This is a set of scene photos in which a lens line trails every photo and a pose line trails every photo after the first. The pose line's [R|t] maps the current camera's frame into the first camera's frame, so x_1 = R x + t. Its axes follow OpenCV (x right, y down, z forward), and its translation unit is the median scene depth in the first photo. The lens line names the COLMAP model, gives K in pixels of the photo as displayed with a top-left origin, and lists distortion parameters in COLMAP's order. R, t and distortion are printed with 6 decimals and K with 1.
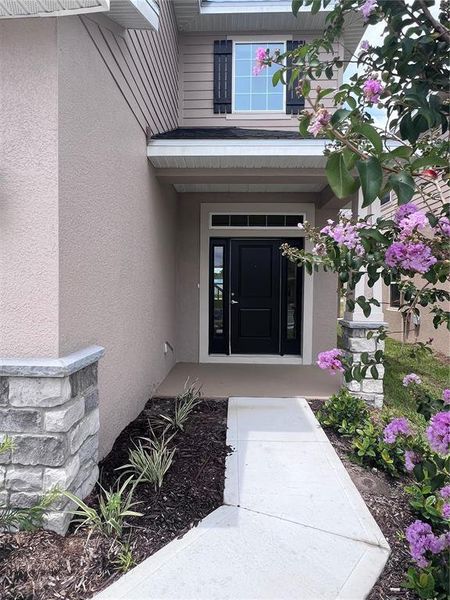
lens RADIAL K [[367.0, 0, 223.0], [0, 367.0, 298.7], [0, 0, 1]] dist [0.003267, 0.000722]
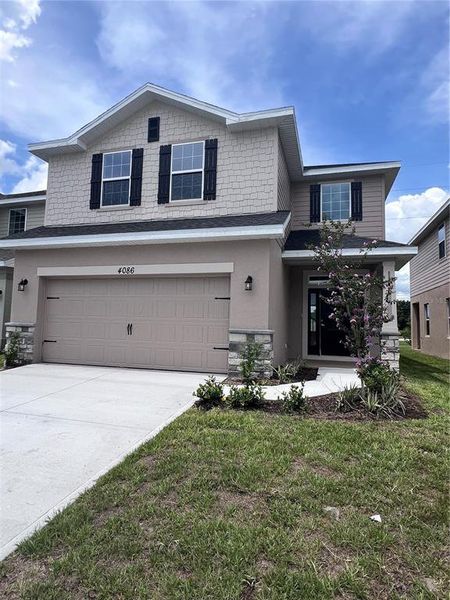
lens RADIAL K [[367.0, 0, 223.0], [0, 367.0, 298.7], [0, 0, 1]] dist [0.003267, 0.000722]
pose [[0.967905, -0.004778, -0.251272, 0.012739], [-0.020330, 0.995054, -0.097231, 0.073649], [0.250494, 0.099219, 0.963020, -0.893774]]
